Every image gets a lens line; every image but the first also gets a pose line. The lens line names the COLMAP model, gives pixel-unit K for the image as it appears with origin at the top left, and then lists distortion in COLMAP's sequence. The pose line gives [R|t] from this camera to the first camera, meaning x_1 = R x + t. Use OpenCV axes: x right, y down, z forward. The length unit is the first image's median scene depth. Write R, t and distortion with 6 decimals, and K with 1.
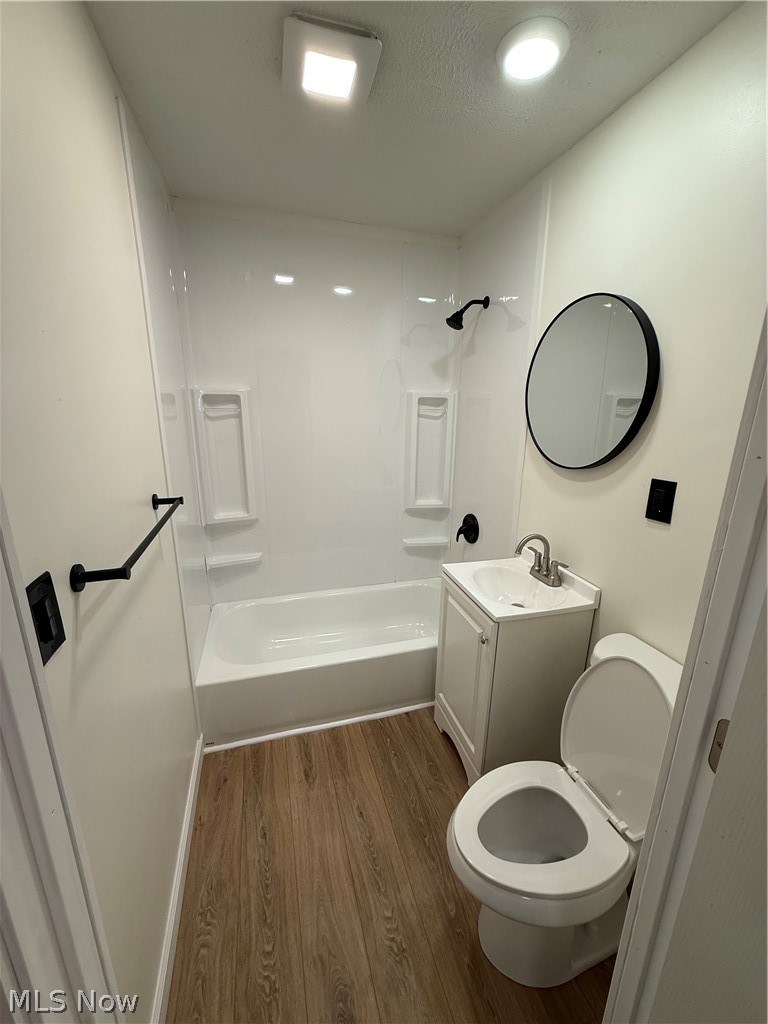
lens RADIAL K [[416.8, 0, 384.0], [0, 416.8, 512.0], [0, 0, 1]] dist [-0.002440, -0.000547]
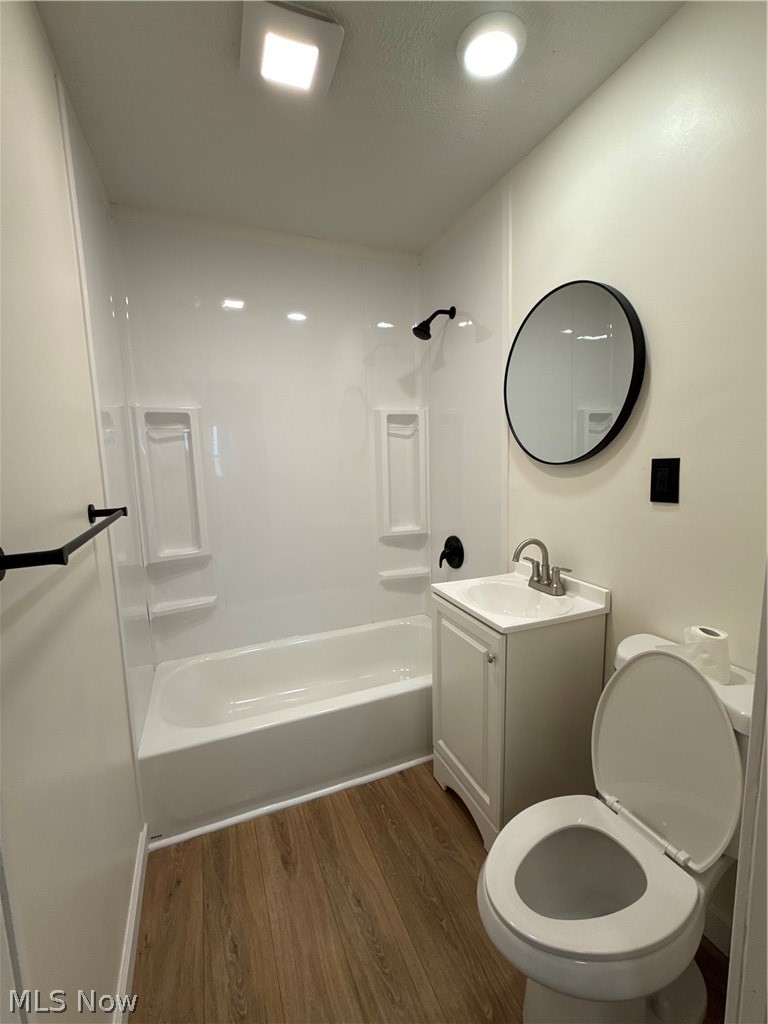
lens RADIAL K [[453.6, 0, 388.2], [0, 453.6, 509.0], [0, 0, 1]] dist [-0.001412, -0.000153]
pose [[0.993439, -0.053182, 0.101246, -0.042250], [0.065660, 0.990083, -0.124198, 0.086860], [-0.093637, 0.130031, 0.987078, 0.043217]]
